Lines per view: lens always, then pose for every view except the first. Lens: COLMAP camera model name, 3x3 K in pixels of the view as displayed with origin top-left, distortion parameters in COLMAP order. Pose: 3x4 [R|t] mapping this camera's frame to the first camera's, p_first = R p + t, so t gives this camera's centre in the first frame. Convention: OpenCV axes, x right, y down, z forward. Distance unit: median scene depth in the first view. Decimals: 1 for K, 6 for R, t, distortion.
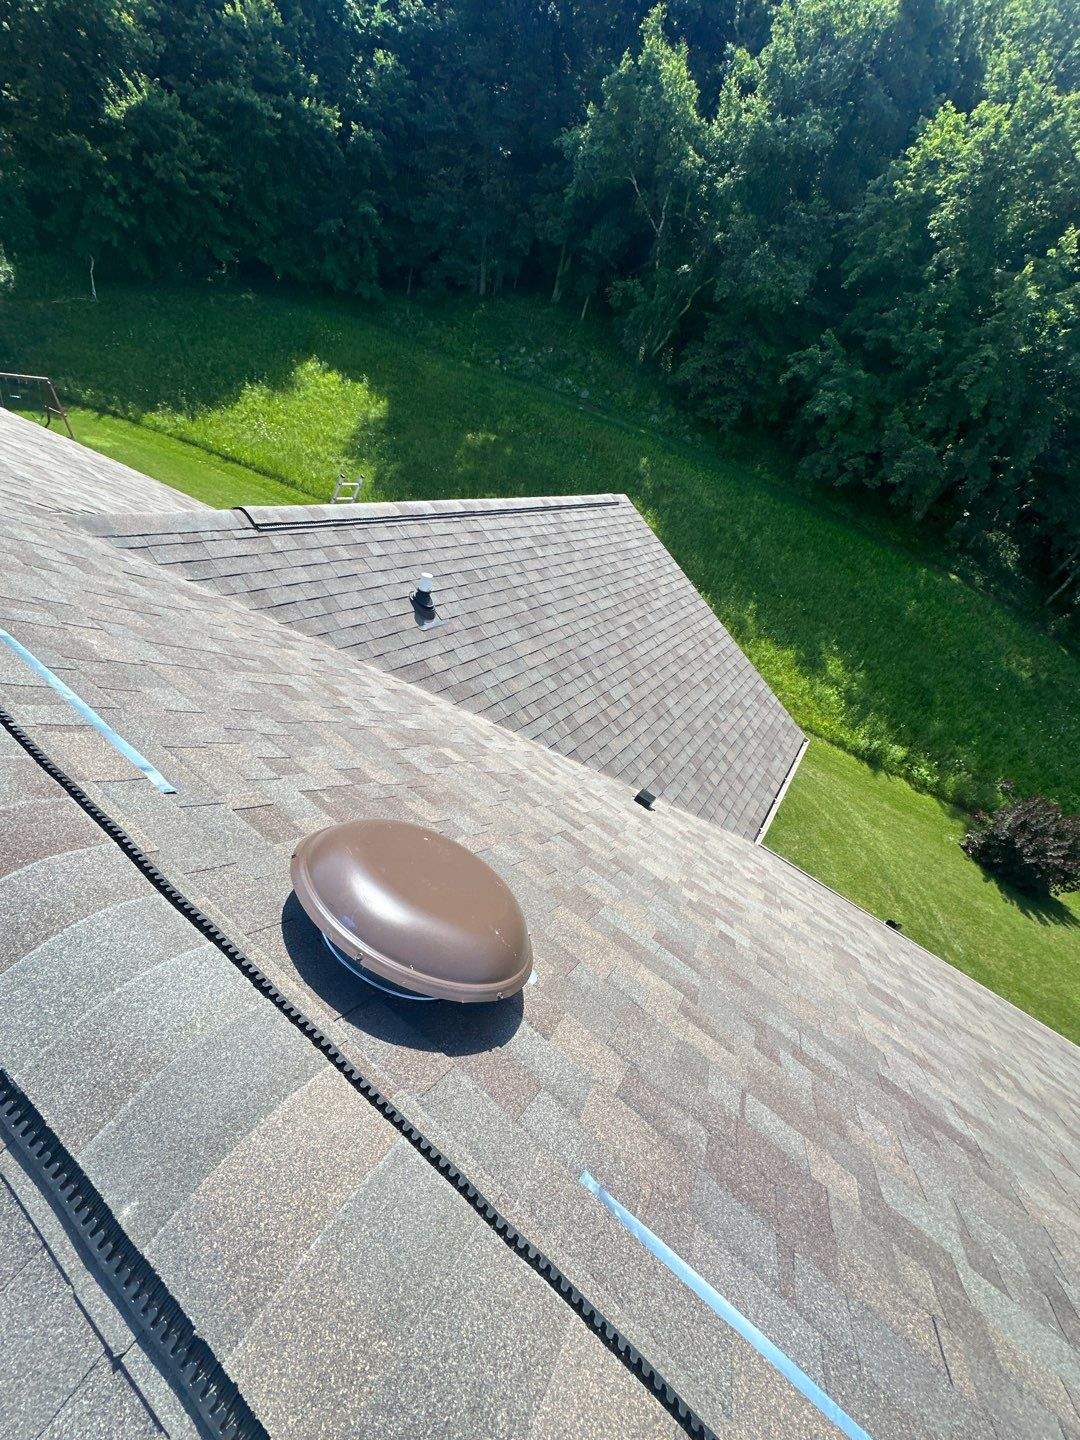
lens RADIAL K [[576.6, 0, 547.0], [0, 576.6, 716.1], [0, 0, 1]] dist [-0.003564, -0.000361]
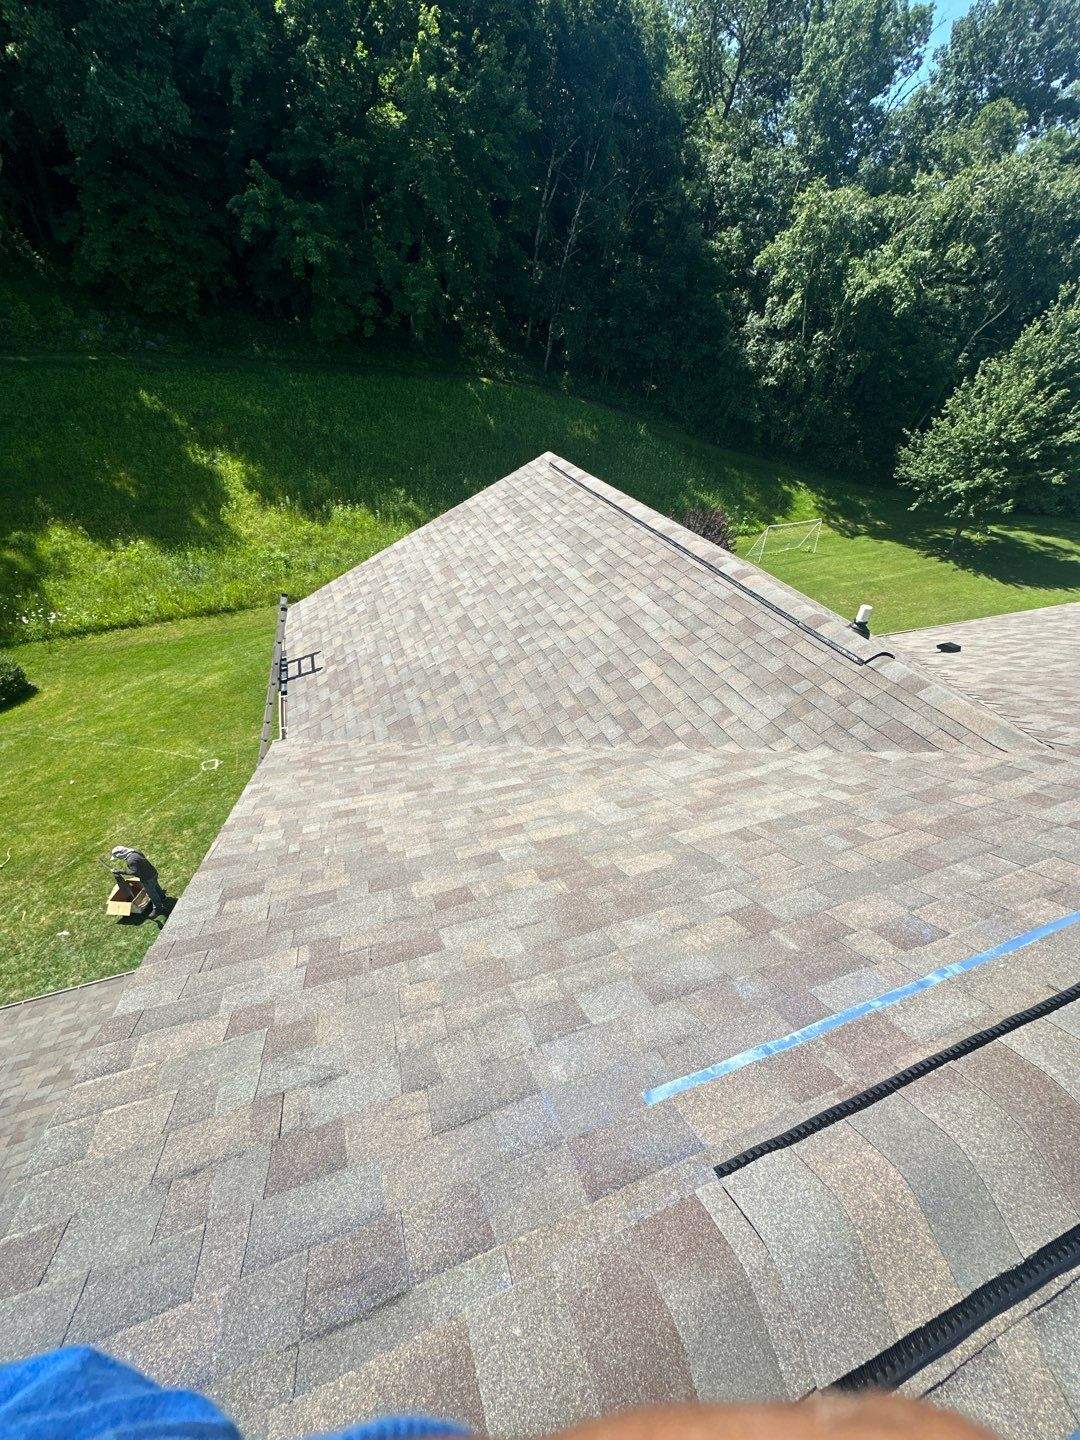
lens RADIAL K [[576.6, 0, 547.0], [0, 576.6, 716.1], [0, 0, 1]] dist [-0.003564, -0.000361]
pose [[0.580320, -0.670307, 0.462513, -0.198880], [0.553080, 0.741254, 0.380323, -0.138760], [-0.597772, 0.035098, 0.800898, 0.079882]]
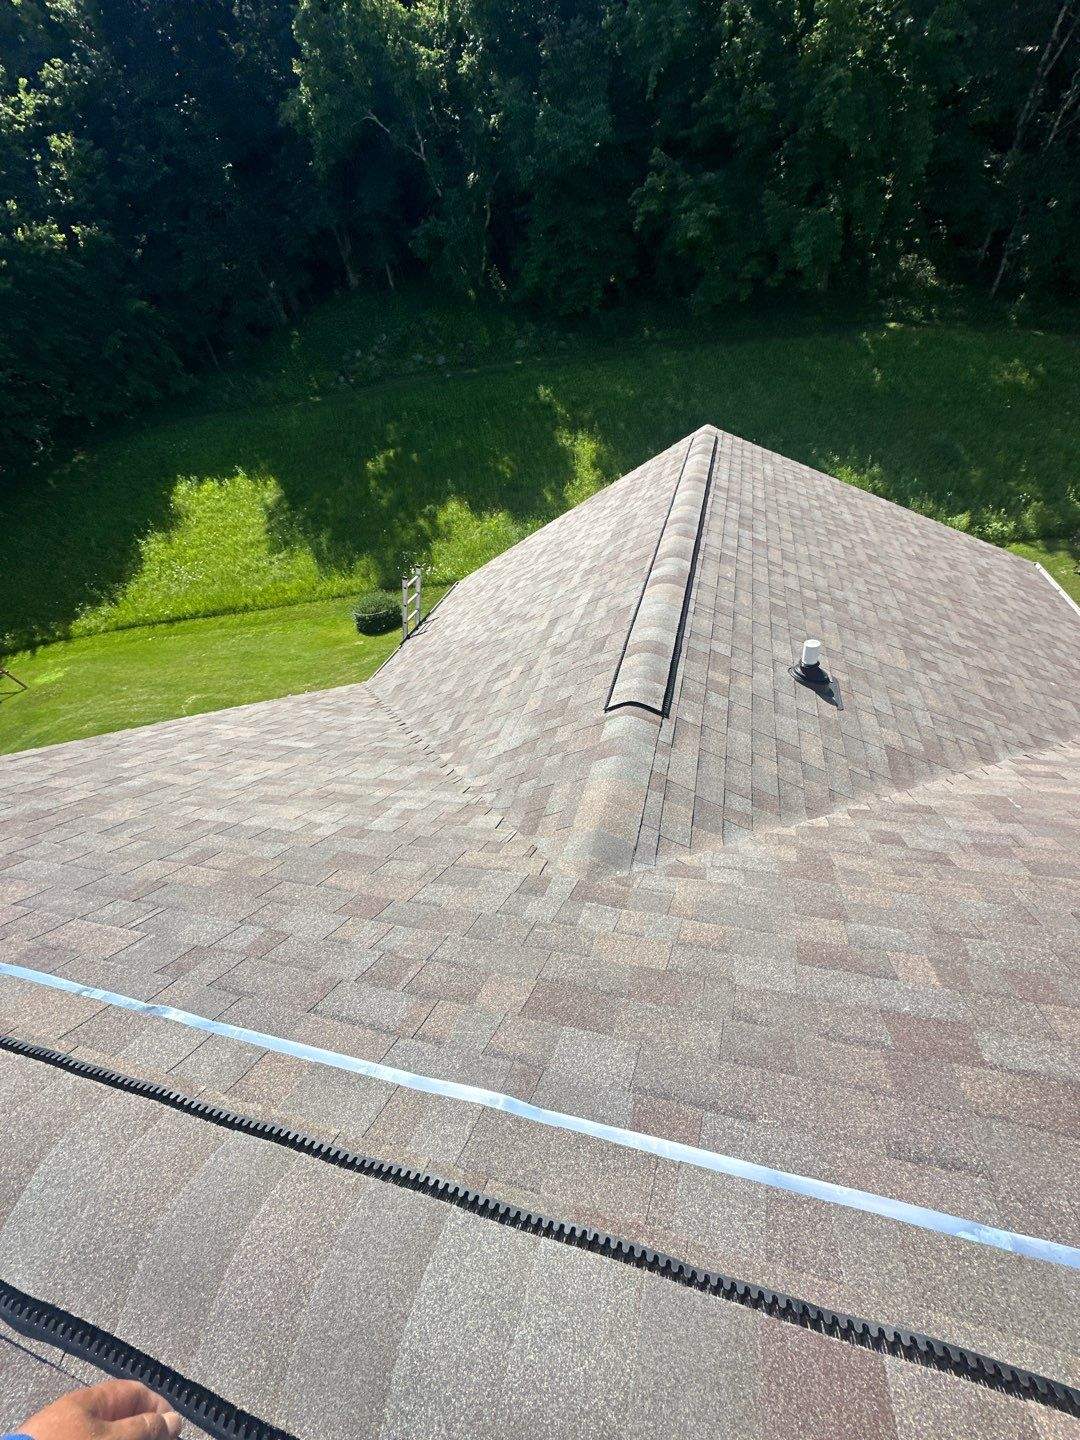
lens RADIAL K [[576.6, 0, 547.0], [0, 576.6, 716.1], [0, 0, 1]] dist [-0.003564, -0.000361]
pose [[0.856238, -0.515940, -0.025737, -0.084815], [0.516387, 0.853488, 0.070022, -0.062701], [-0.014161, -0.073246, 0.997213, 0.038624]]
